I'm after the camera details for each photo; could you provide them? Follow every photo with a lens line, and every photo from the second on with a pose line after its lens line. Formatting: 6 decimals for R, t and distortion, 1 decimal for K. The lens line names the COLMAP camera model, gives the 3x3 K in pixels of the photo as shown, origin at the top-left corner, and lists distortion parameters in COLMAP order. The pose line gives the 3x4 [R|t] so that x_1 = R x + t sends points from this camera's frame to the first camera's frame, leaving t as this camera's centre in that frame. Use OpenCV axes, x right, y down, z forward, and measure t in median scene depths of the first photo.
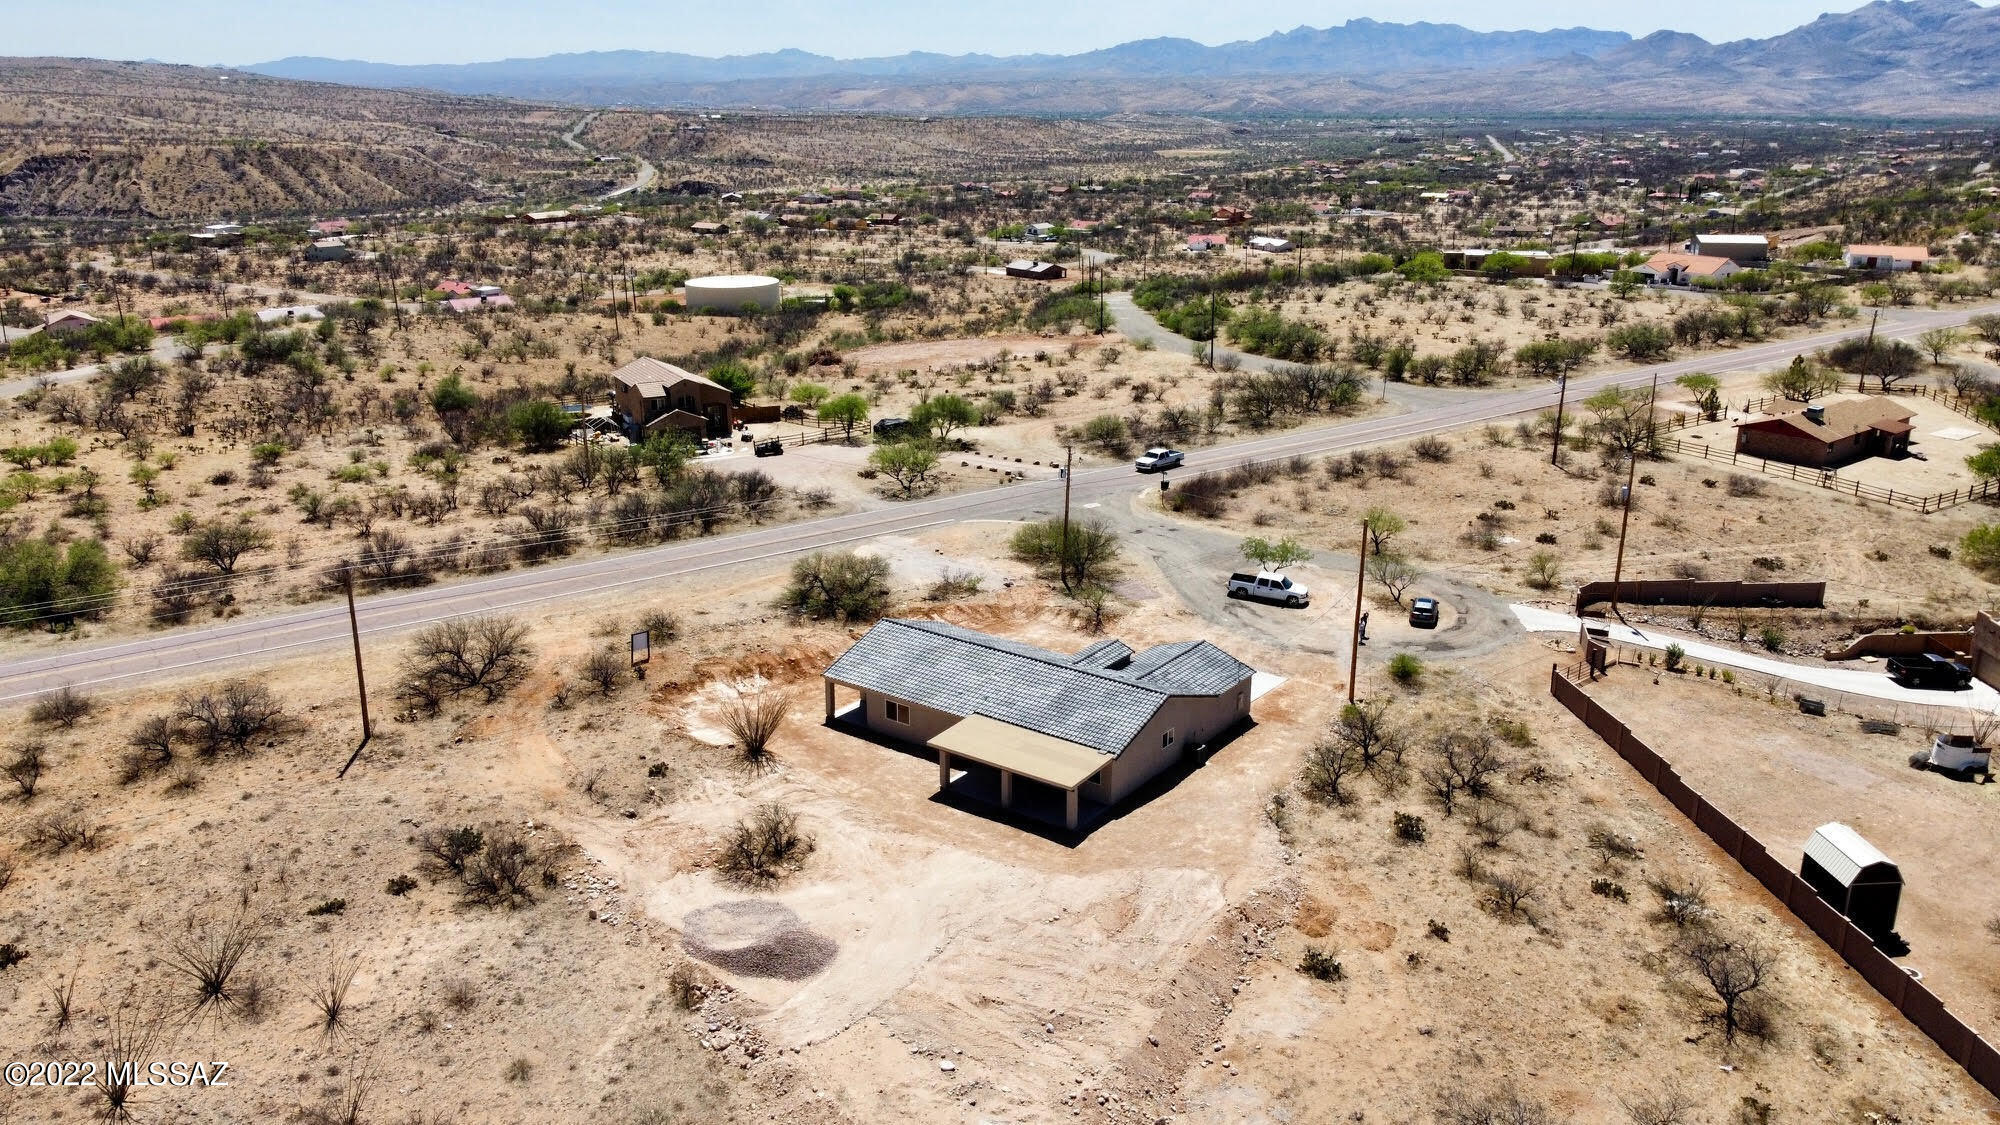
lens RADIAL K [[1516.8, 0, 1000.0], [0, 1516.8, 562.5], [0, 0, 1]] dist [-0.008542, 0.003104]
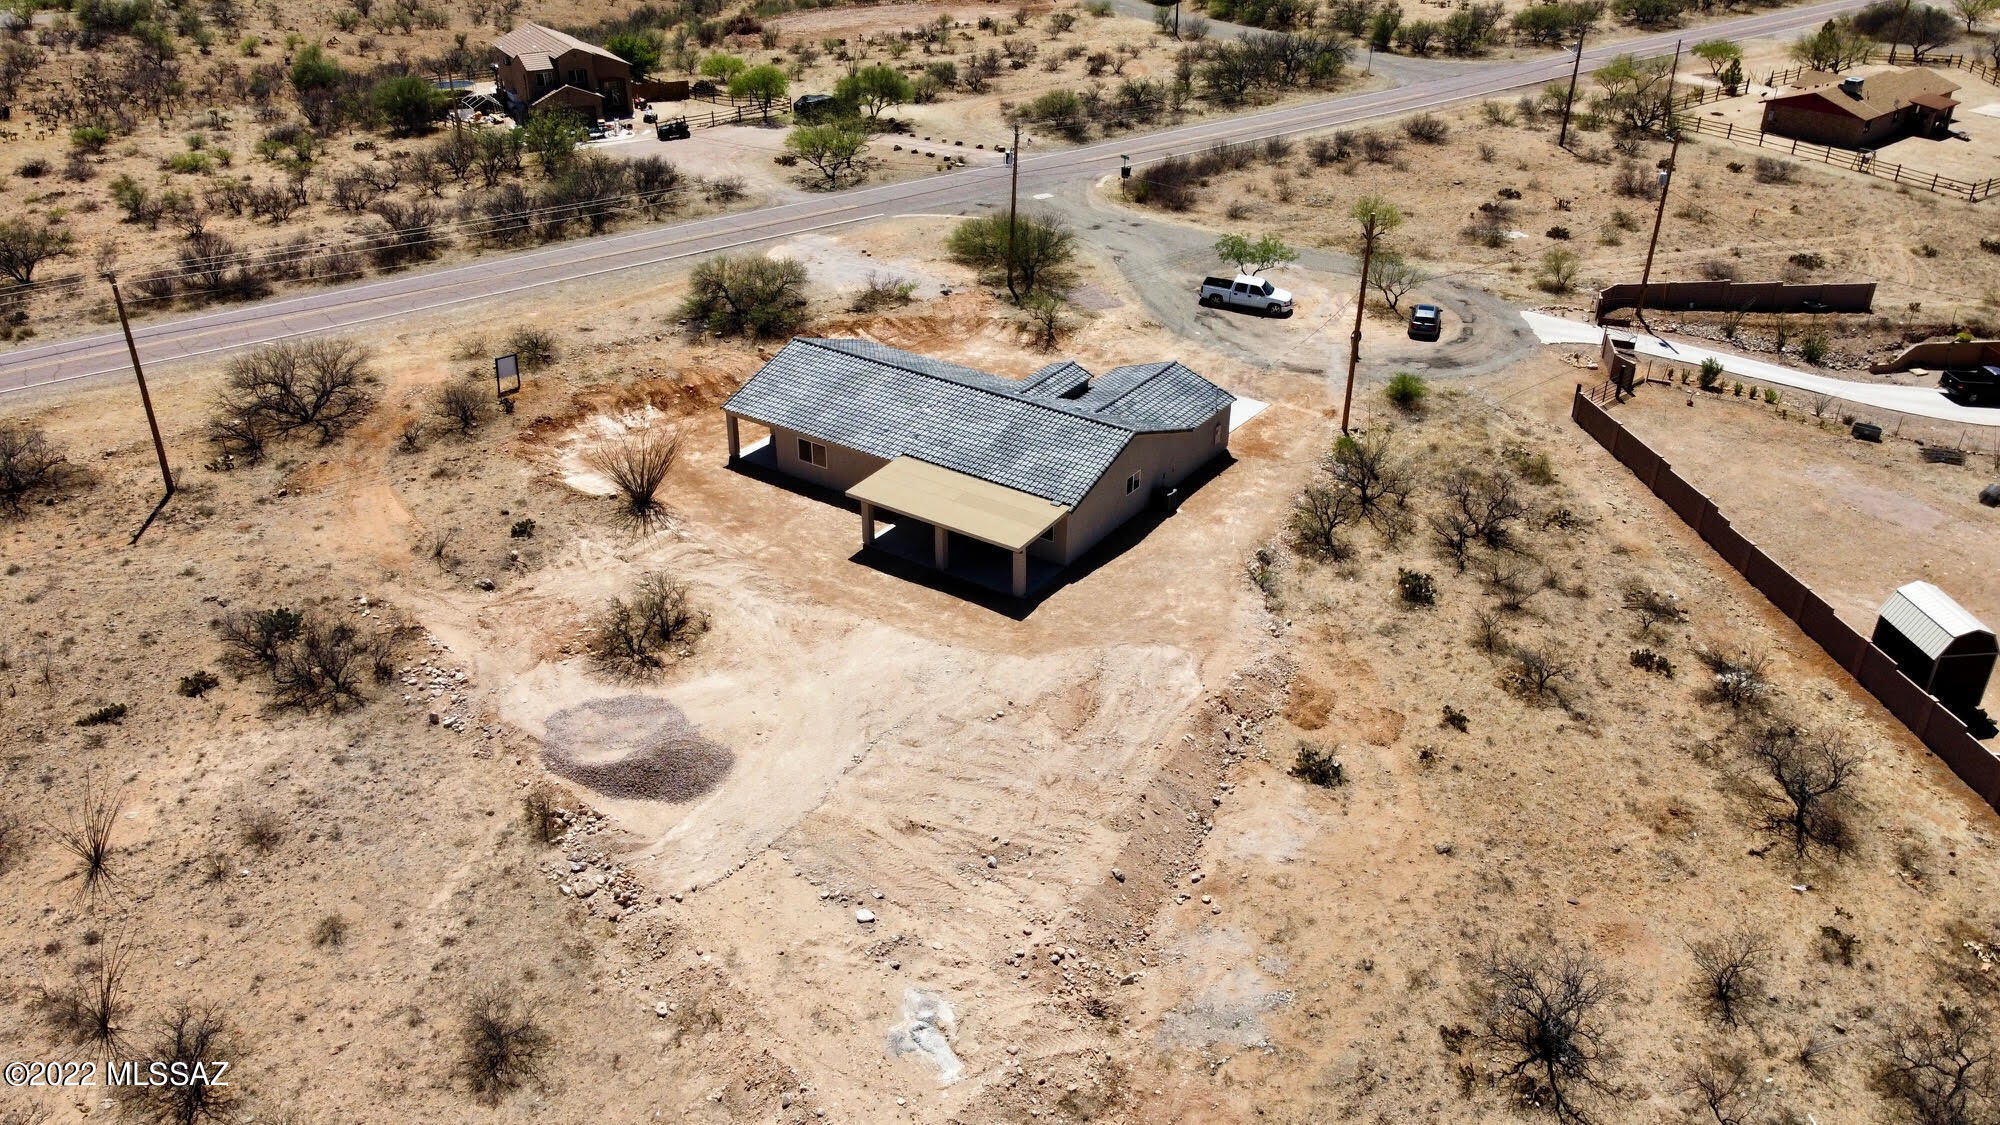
lens RADIAL K [[1516.8, 0, 1000.0], [0, 1516.8, 562.5], [0, 0, 1]] dist [-0.008542, 0.003104]
pose [[0.999435, -0.012543, 0.031189, 0.008533], [0.006049, 0.979743, 0.200169, -0.008243], [-0.033068, -0.199867, 0.979265, 0.144312]]
